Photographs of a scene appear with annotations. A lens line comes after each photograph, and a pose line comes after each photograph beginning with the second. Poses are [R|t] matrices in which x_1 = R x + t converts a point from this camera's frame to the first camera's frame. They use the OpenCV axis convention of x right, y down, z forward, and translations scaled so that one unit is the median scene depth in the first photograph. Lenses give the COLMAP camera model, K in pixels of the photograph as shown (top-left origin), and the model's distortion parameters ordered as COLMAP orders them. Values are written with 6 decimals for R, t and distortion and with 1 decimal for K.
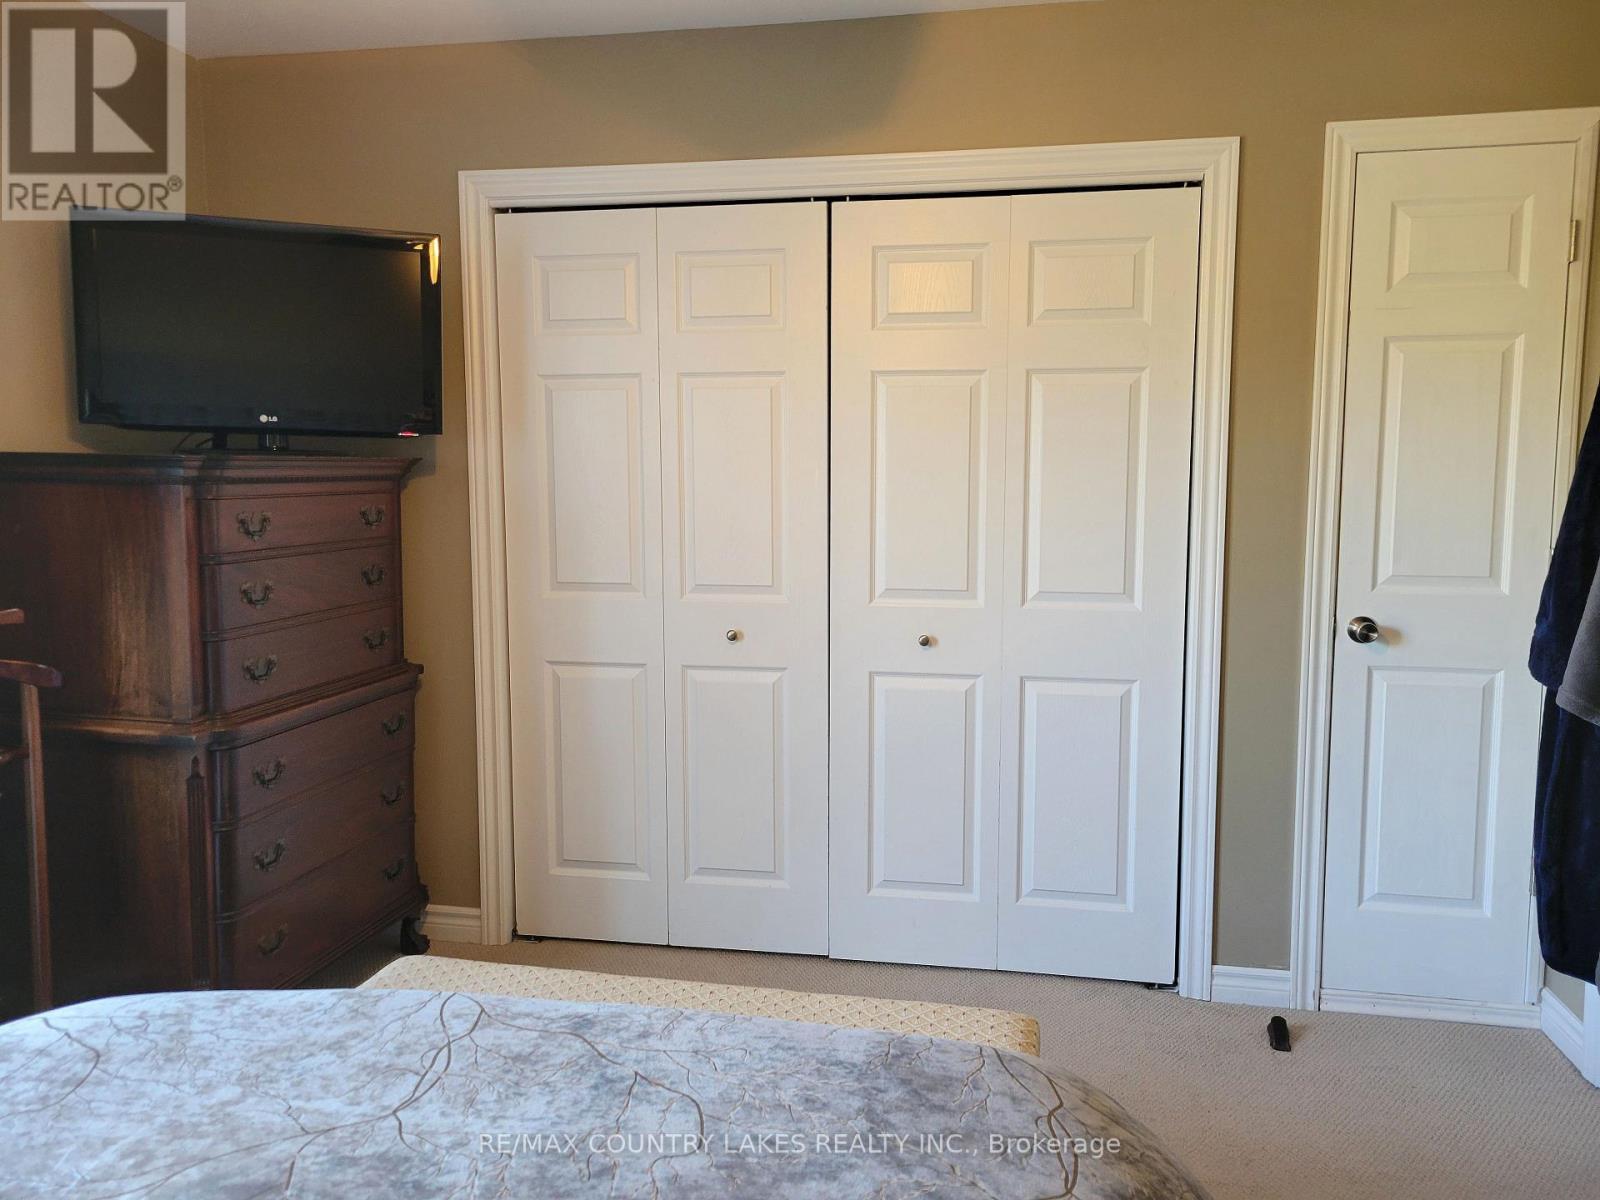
lens RADIAL K [[1221.1, 0, 828.7], [0, 1221.1, 572.6], [0, 0, 1]] dist [0.038915, -0.014387]
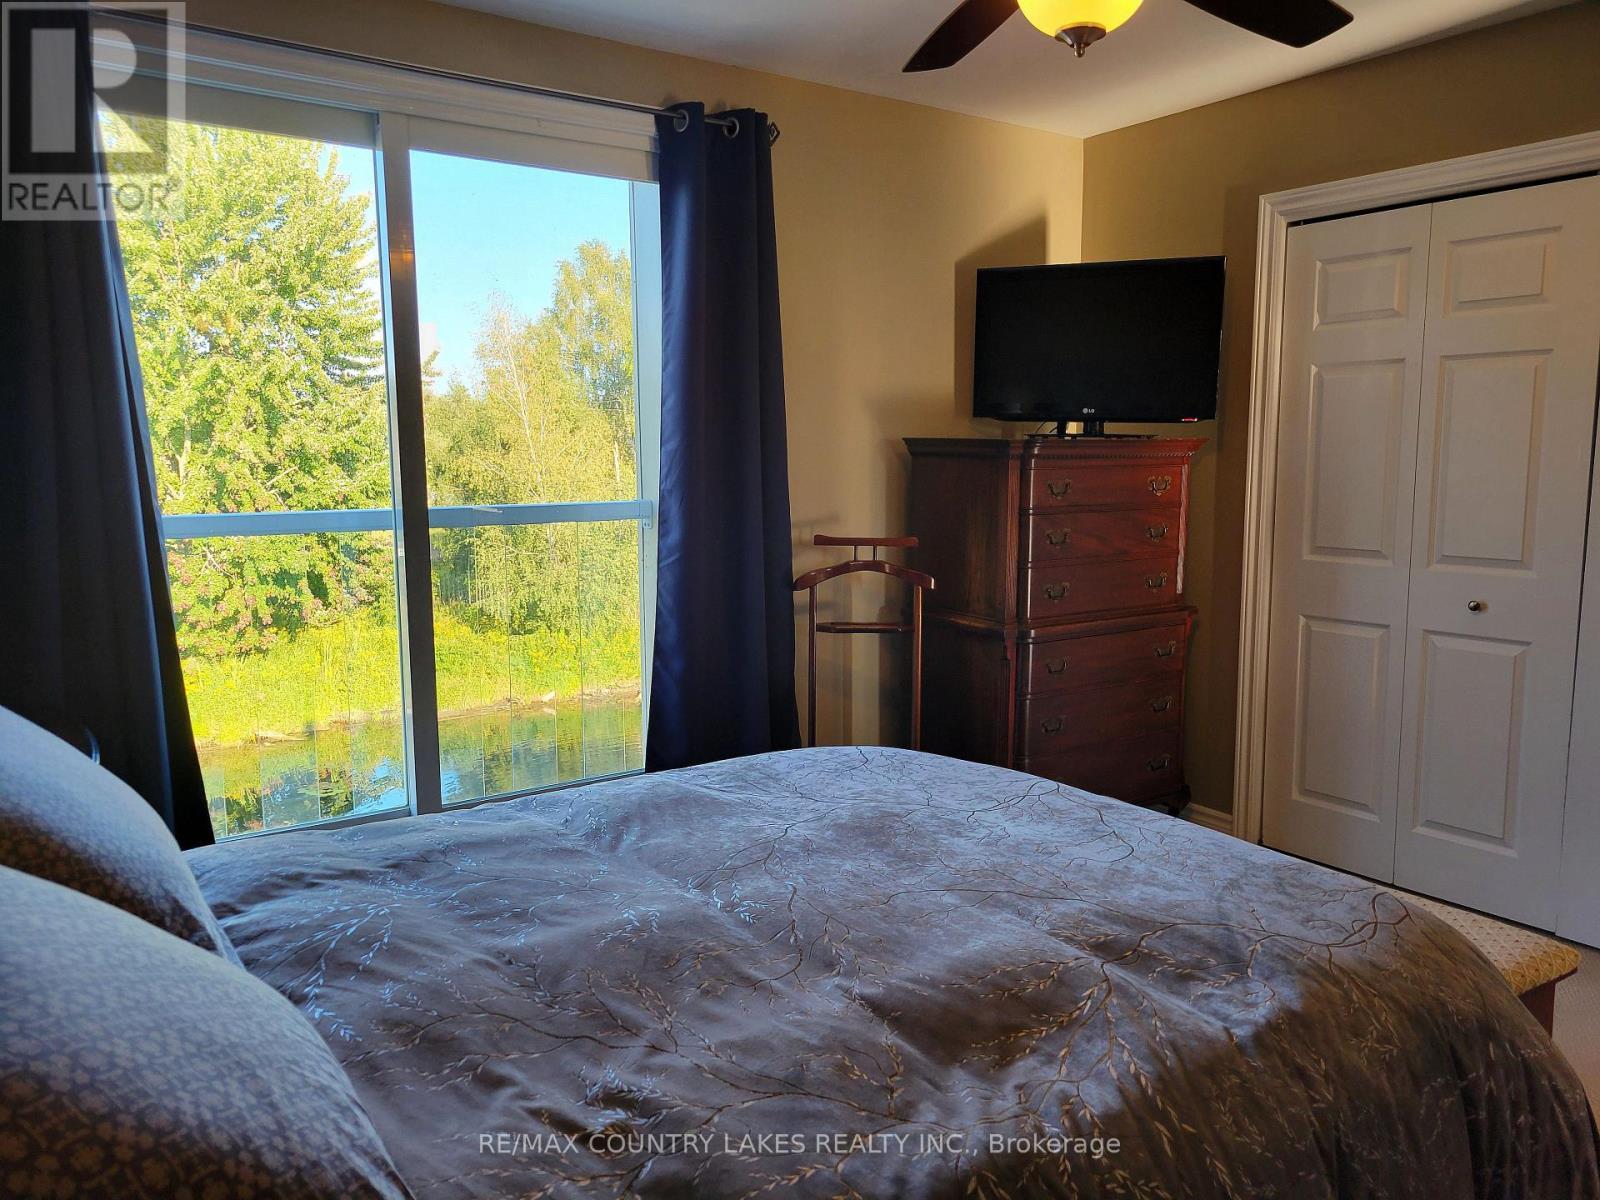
lens RADIAL K [[1221.1, 0, 799.6], [0, 1221.1, 599.5], [0, 0, 1]] dist [0.038915, -0.014387]
pose [[0.709678, 0.087321, -0.699094, 0.330295], [-0.060507, 0.996177, 0.063005, 0.018338], [0.701923, -0.002413, 0.712248, -0.211279]]
